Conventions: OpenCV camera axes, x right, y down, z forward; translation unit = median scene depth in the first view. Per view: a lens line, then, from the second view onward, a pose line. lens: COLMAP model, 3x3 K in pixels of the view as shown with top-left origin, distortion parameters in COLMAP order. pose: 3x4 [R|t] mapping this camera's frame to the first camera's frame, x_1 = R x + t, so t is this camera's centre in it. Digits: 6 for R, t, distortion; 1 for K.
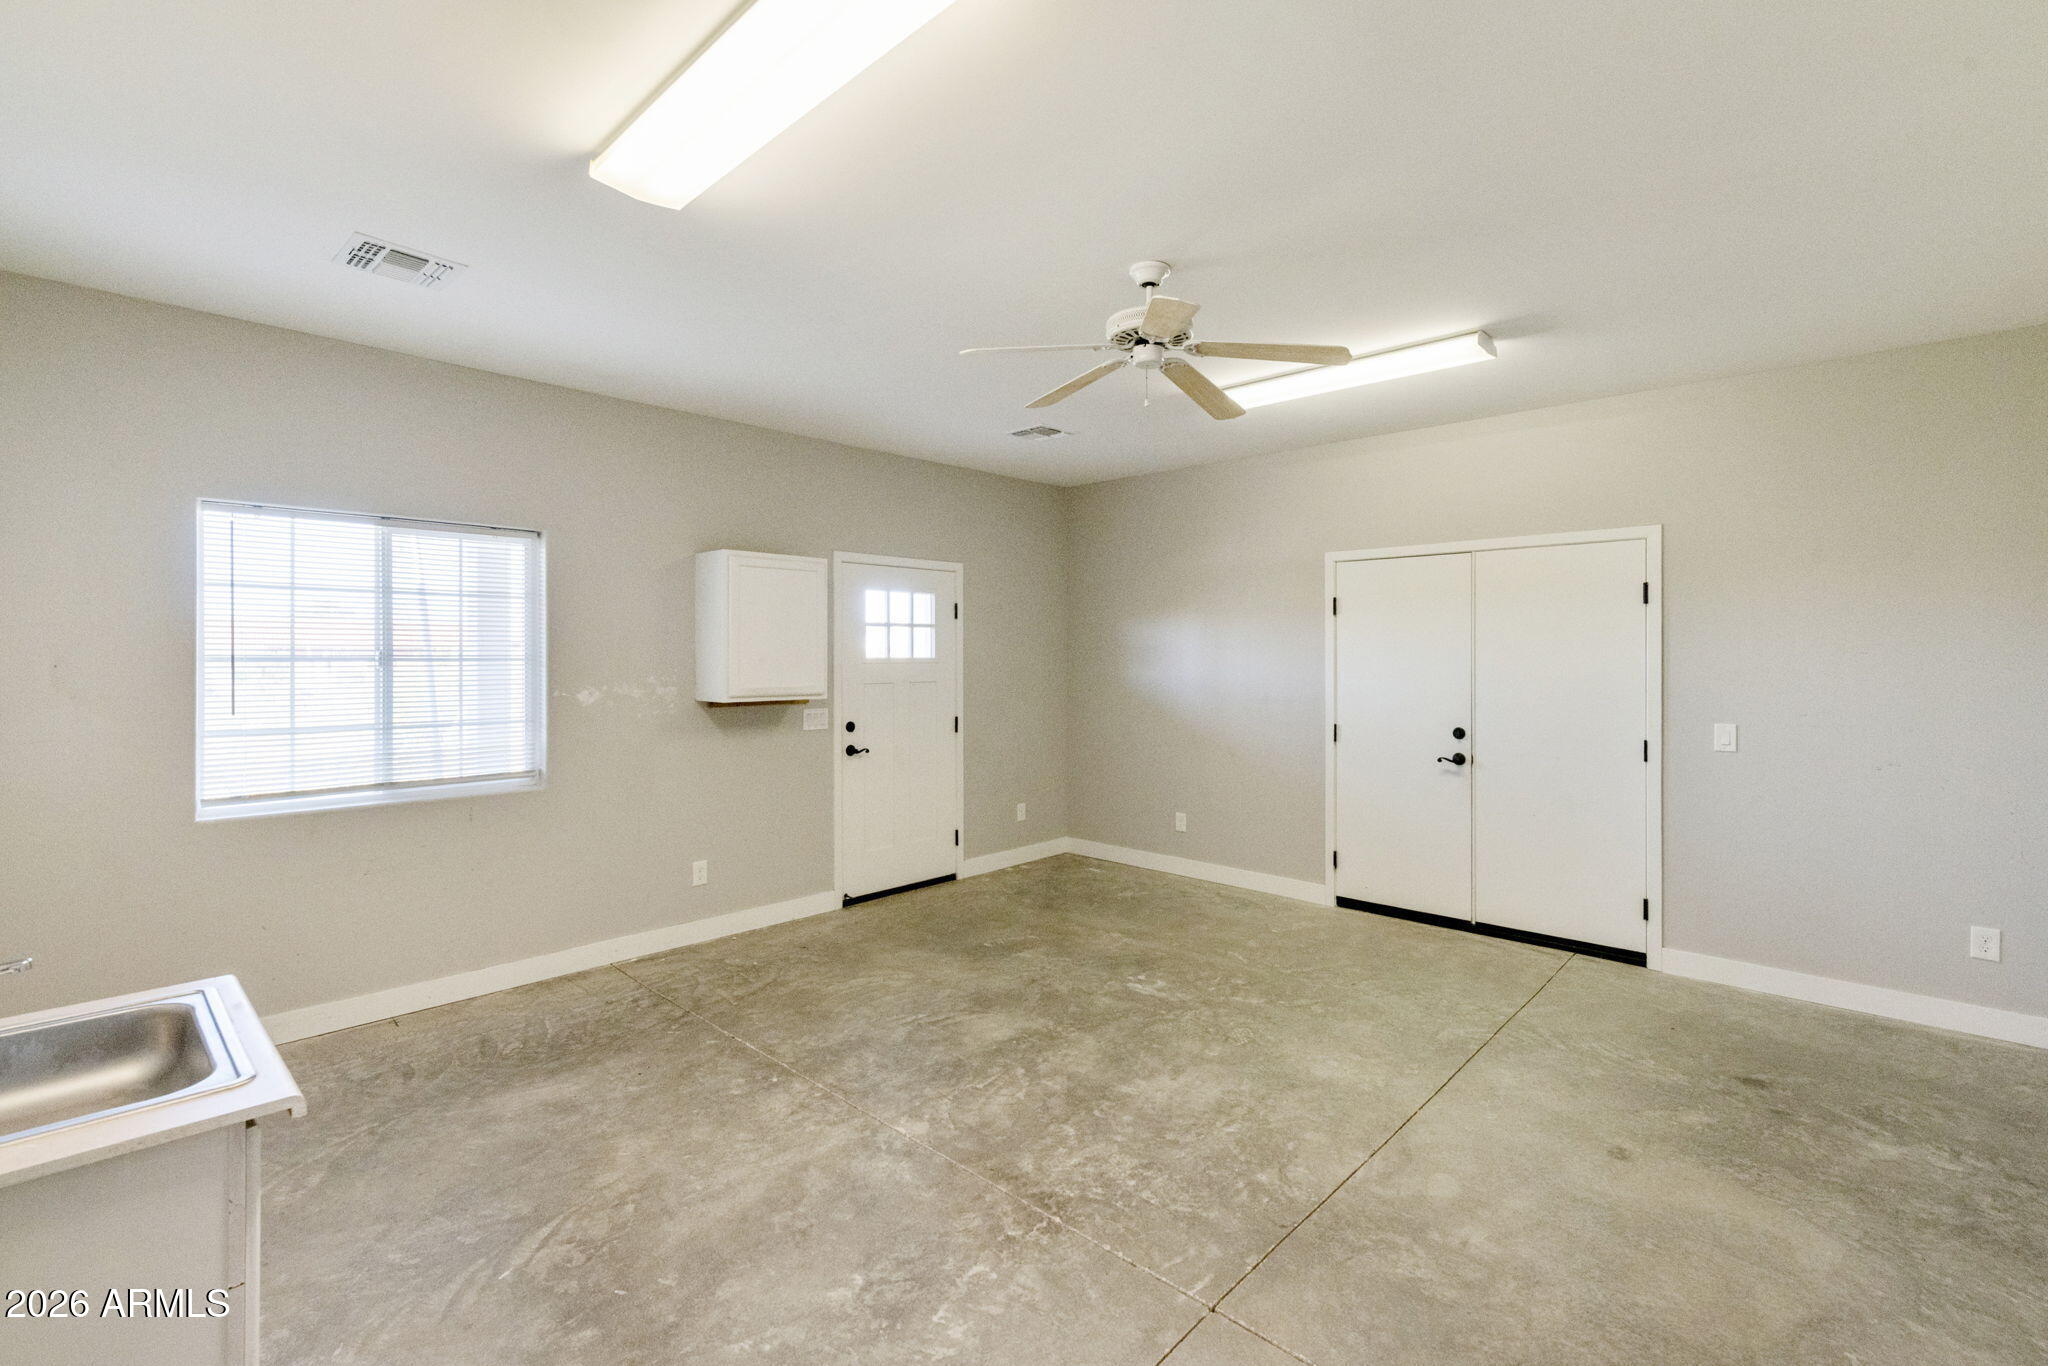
lens RADIAL K [[902.7, 0, 1024.5], [0, 902.7, 665.7], [0, 0, 1]] dist [0.001111, -0.002368]
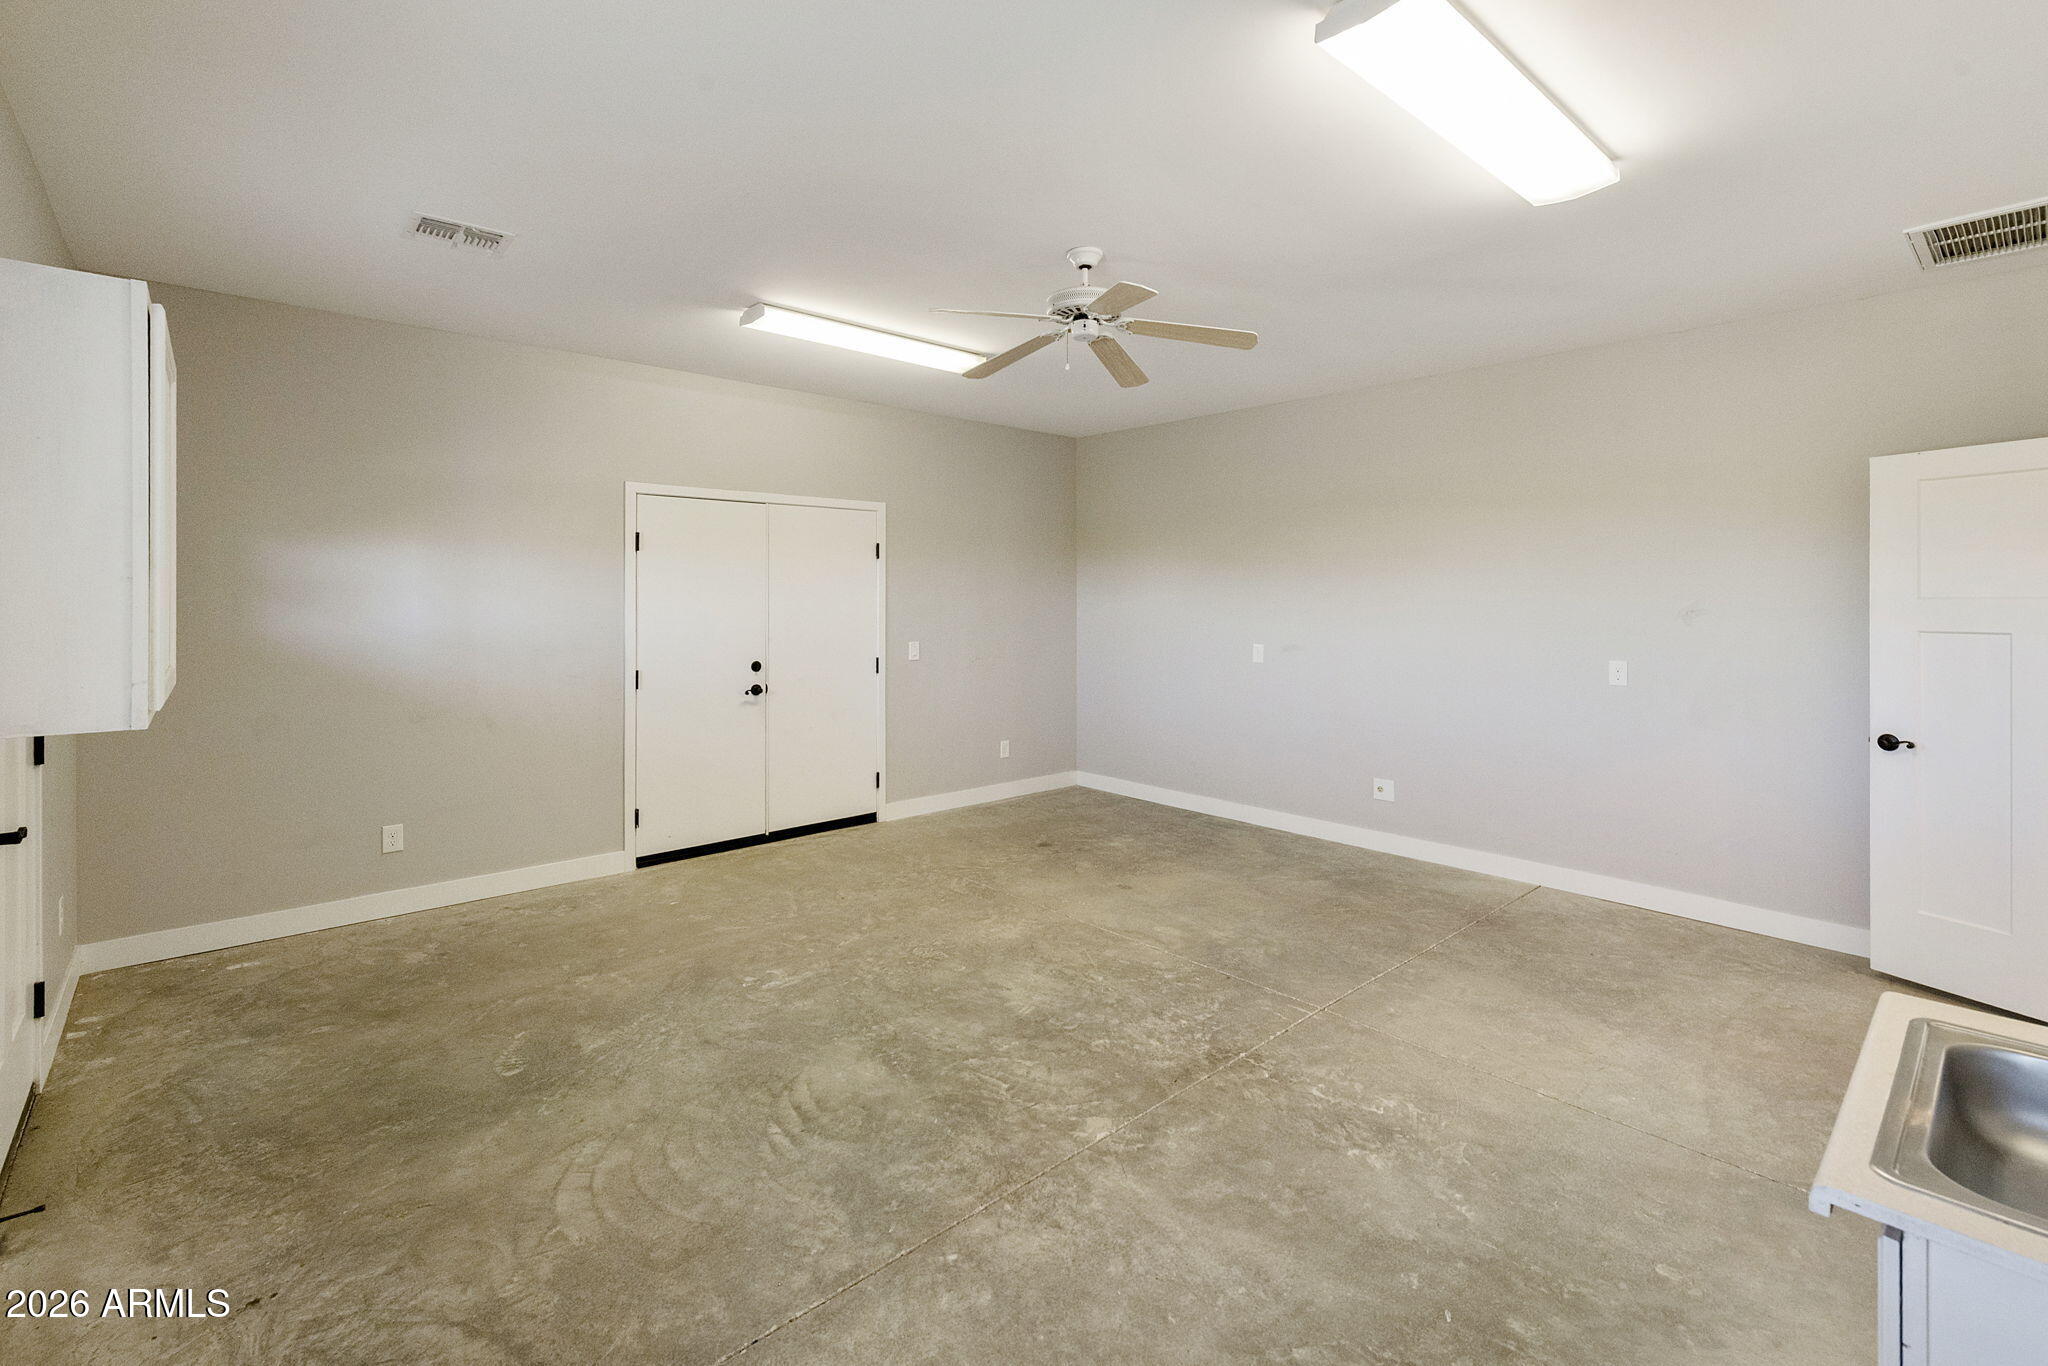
lens RADIAL K [[902.7, 0, 1028.7], [0, 902.7, 604.7], [0, 0, 1]] dist [0.001111, -0.002368]
pose [[0.082120, -0.008015, 0.996590, -0.920557], [0.011188, 0.999912, 0.007120, -0.007274], [-0.996560, 0.010565, 0.082203, 0.903661]]
